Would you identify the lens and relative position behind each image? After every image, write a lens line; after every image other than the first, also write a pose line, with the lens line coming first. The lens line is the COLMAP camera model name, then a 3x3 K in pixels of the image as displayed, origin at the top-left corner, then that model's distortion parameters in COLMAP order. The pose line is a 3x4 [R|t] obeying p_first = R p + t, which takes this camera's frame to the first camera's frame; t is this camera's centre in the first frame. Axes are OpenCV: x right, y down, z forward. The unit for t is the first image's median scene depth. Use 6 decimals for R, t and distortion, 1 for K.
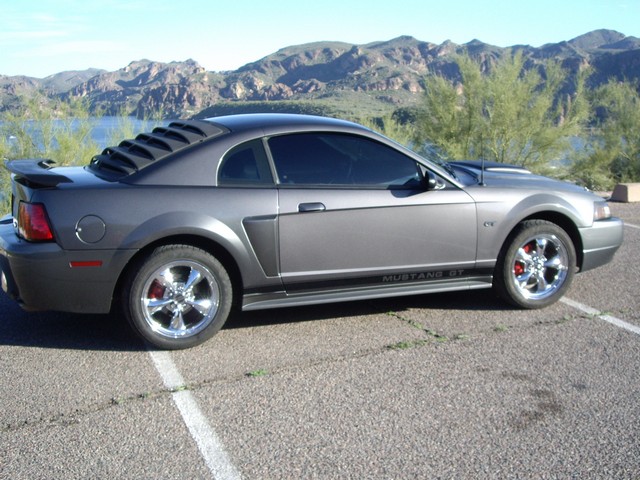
lens RADIAL K [[857.8, 0, 320.0], [0, 857.8, 240.0], [0, 0, 1]] dist [-0.198942, 0.051370]
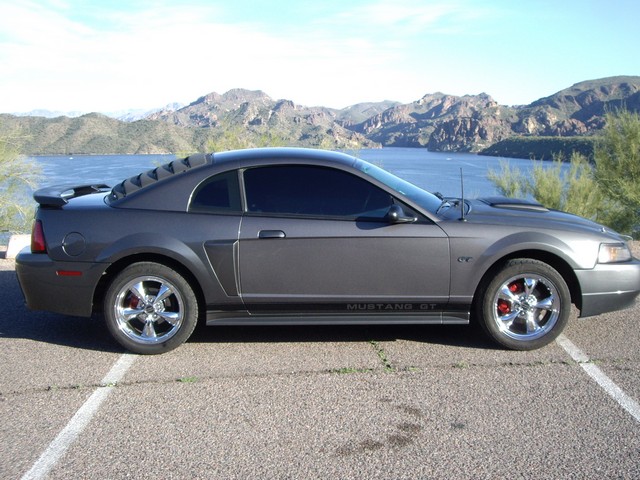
lens RADIAL K [[857.8, 0, 320.0], [0, 857.8, 240.0], [0, 0, 1]] dist [-0.198942, 0.051370]
pose [[0.942775, 0.044477, -0.330449, 0.399693], [-0.057261, 0.997936, -0.029051, -0.003400], [0.328475, 0.046311, 0.943377, 0.004603]]
